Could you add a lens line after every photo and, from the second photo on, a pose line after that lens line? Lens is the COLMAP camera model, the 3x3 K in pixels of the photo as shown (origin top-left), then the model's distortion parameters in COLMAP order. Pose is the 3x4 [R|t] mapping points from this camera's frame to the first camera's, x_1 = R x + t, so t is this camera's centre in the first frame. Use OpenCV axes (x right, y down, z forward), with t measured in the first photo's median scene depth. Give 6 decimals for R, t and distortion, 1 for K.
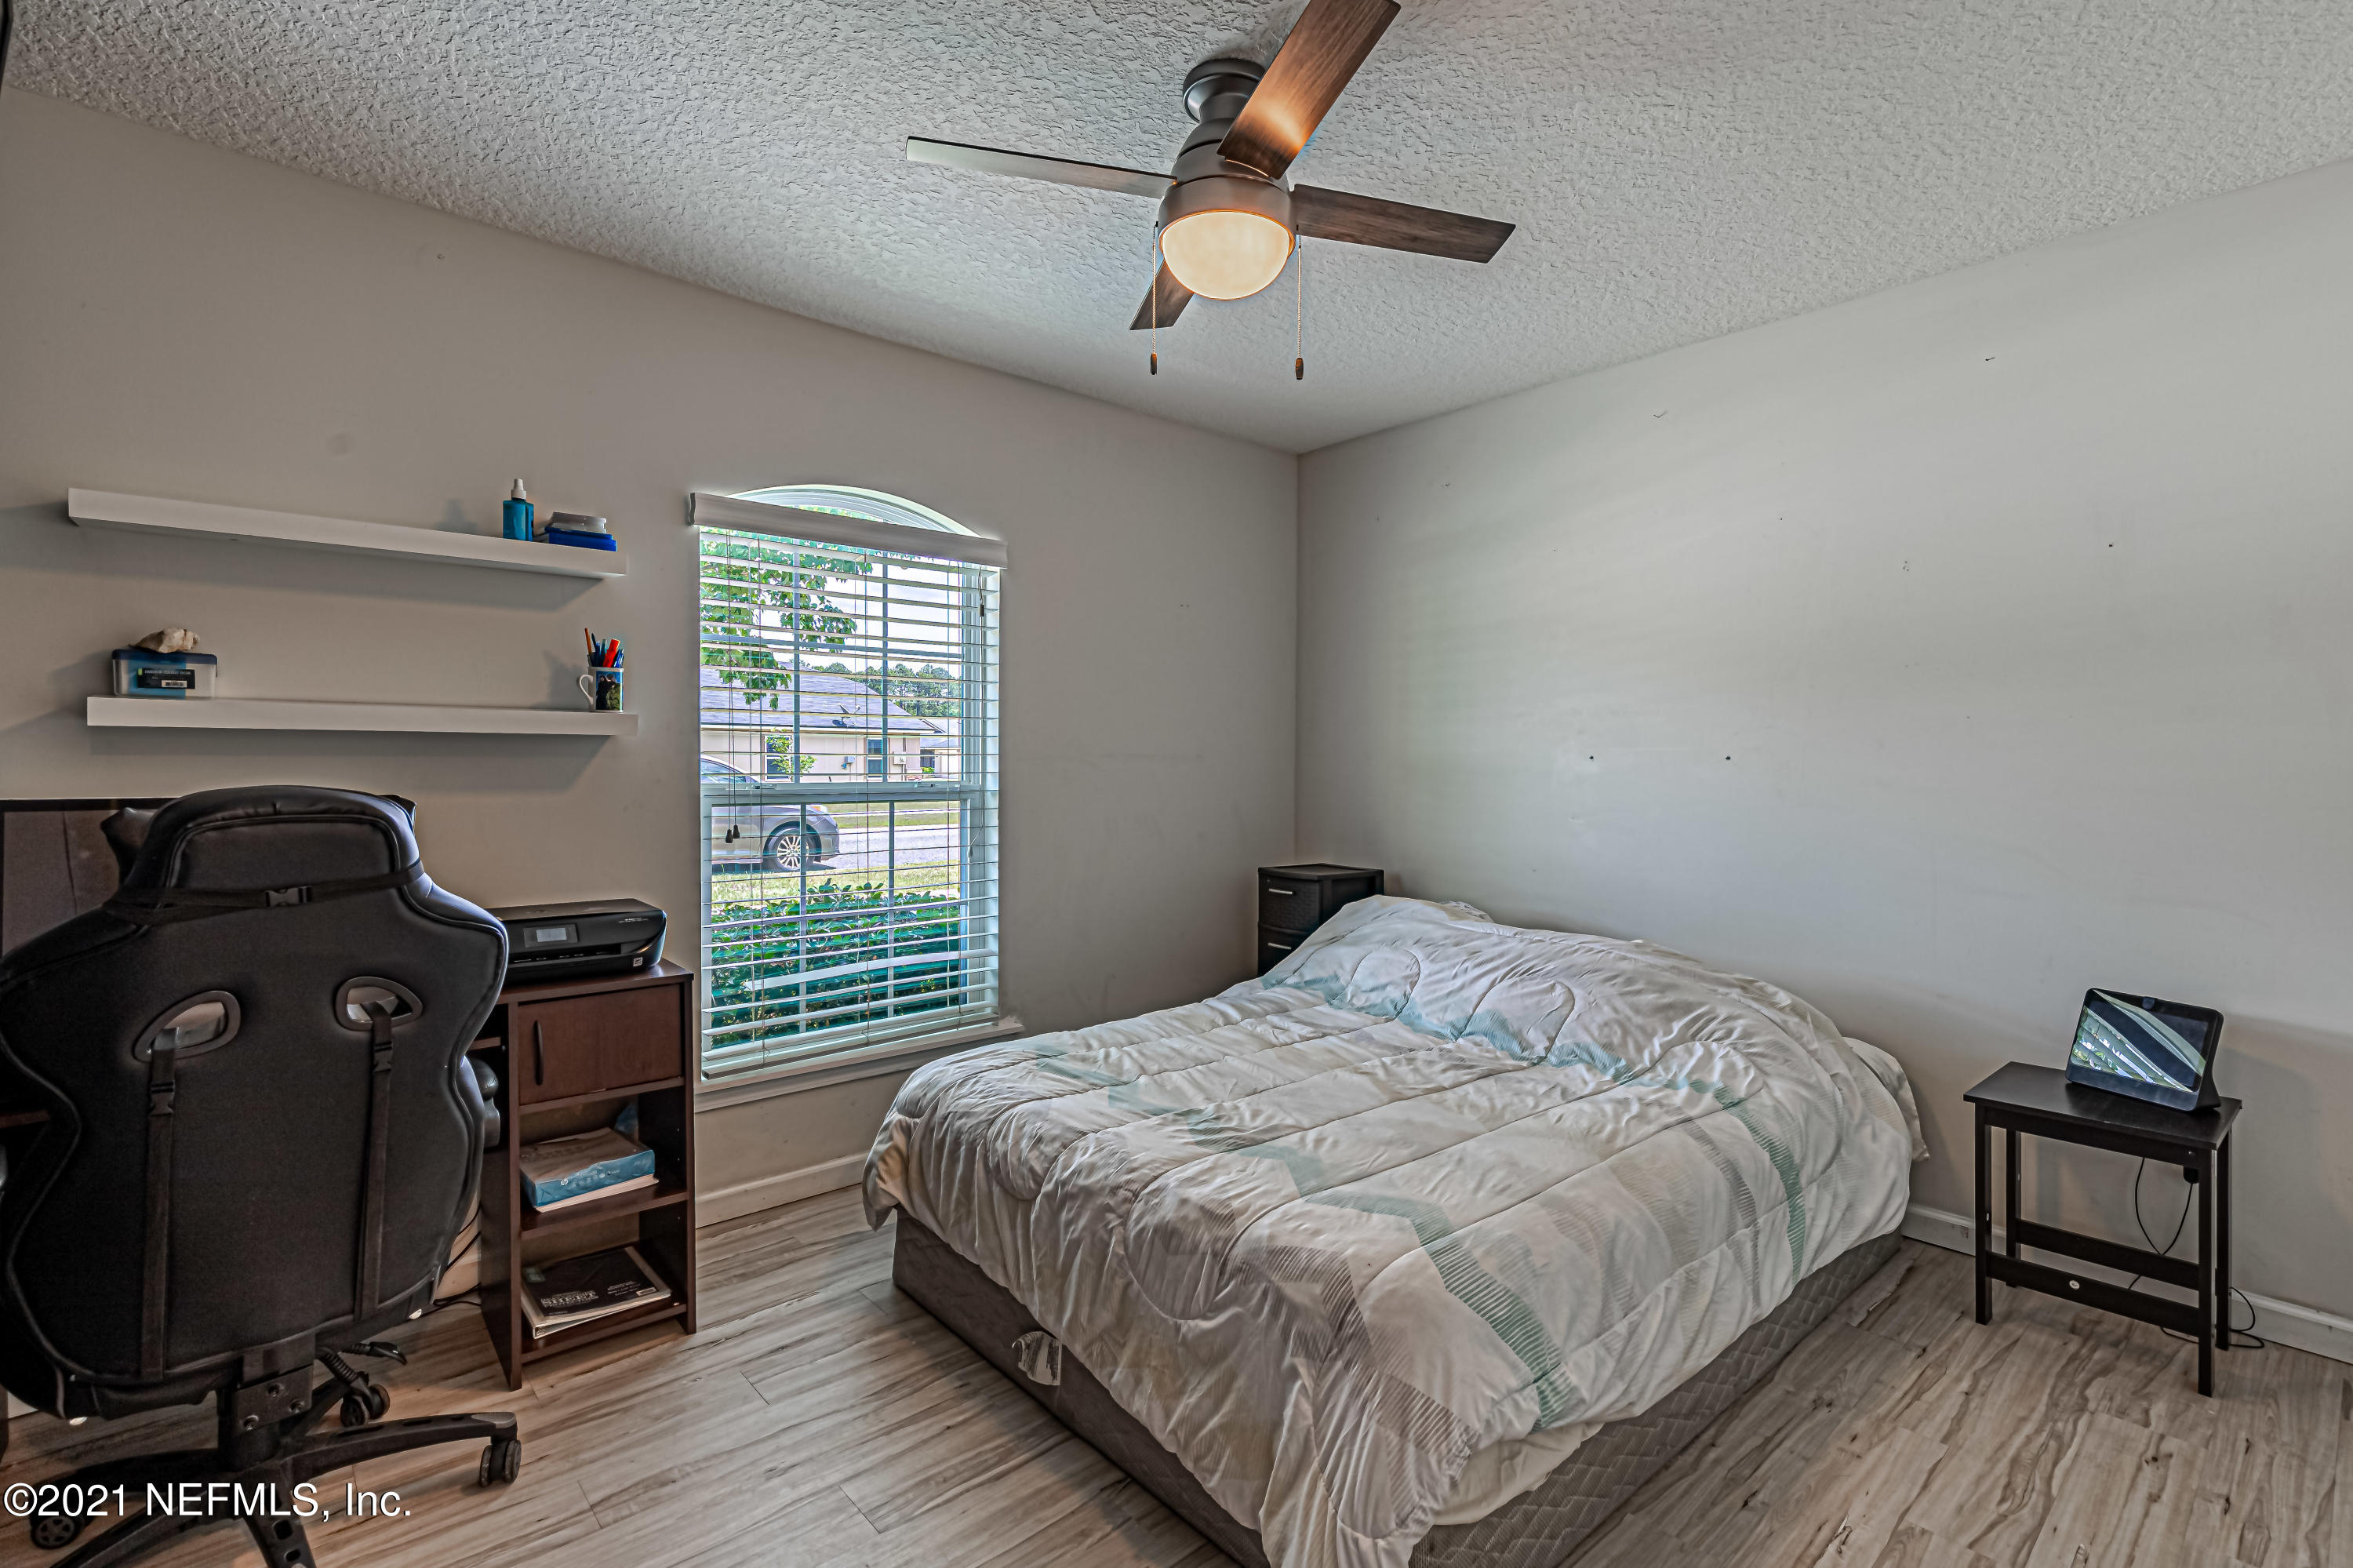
lens RADIAL K [[1078.3, 0, 1174.0], [0, 1078.3, 779.2], [0, 0, 1]] dist [0.008498, 0.000918]
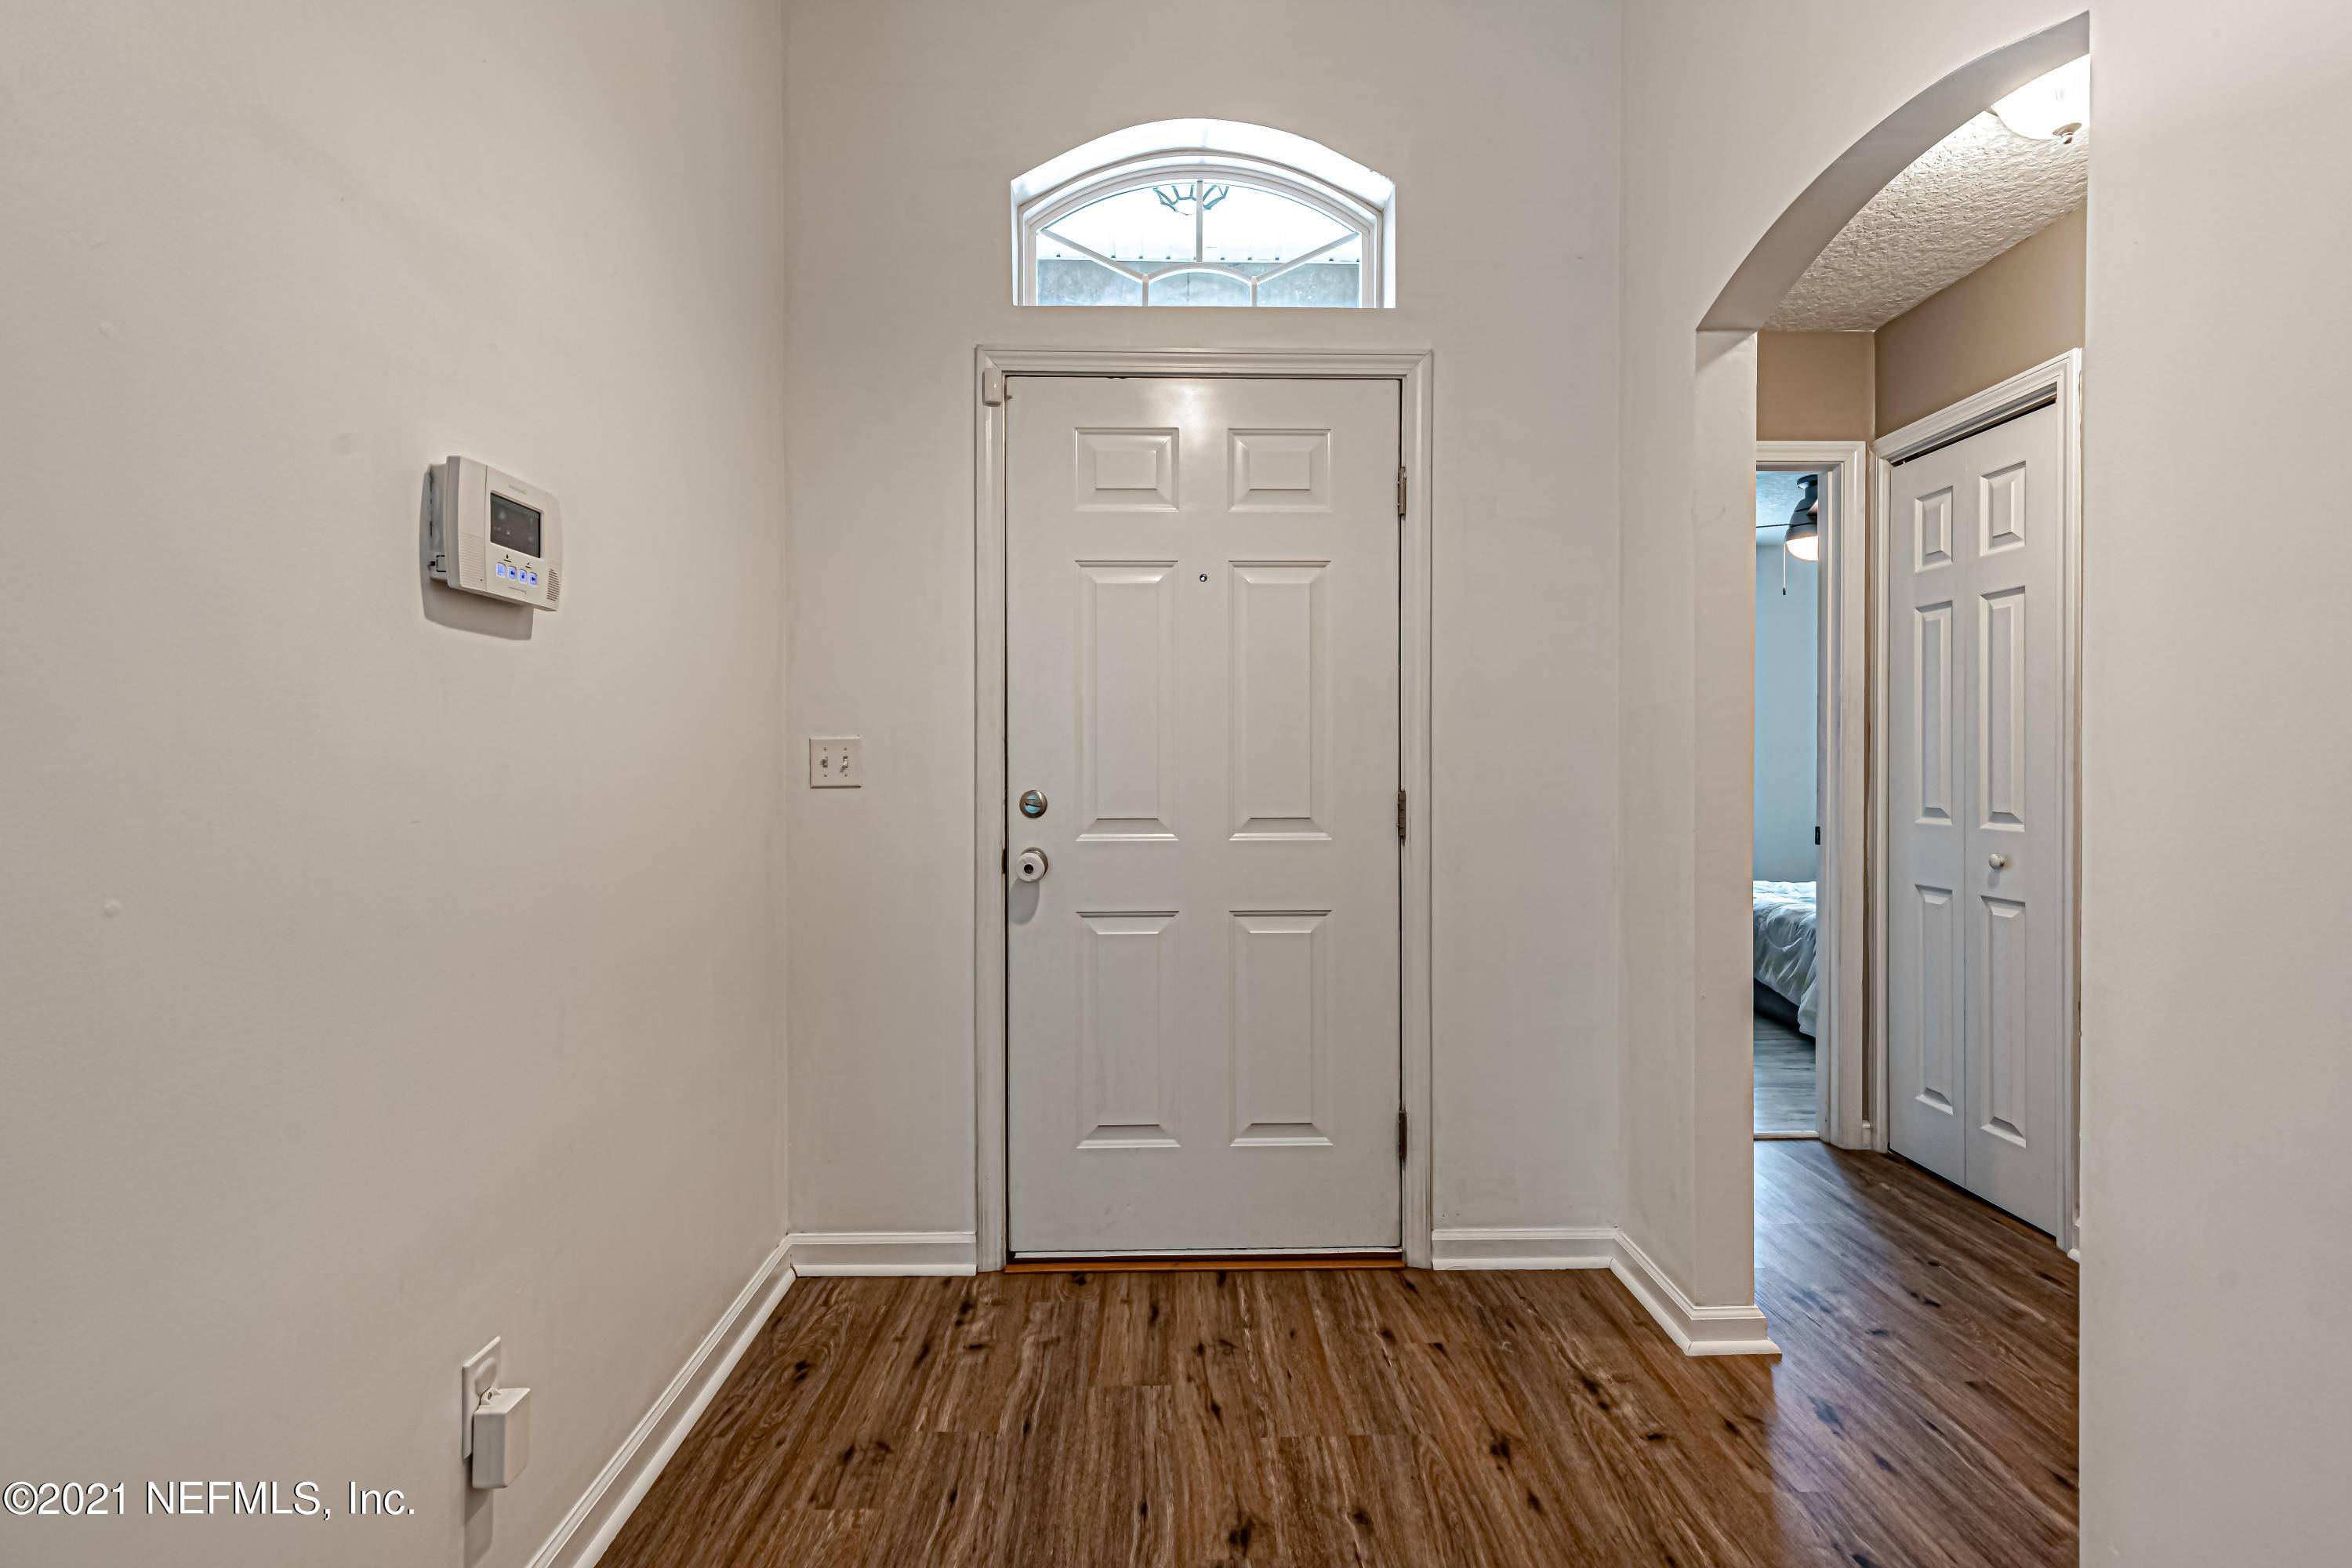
lens RADIAL K [[1077.8, 0, 1180.4], [0, 1077.8, 772.4], [0, 0, 1]] dist [0.008498, 0.000918]
pose [[0.755766, -0.000347, -0.654842, 0.656653], [0.005548, 0.999967, 0.005873, 0.015206], [0.654819, -0.008072, 0.755743, -2.129014]]
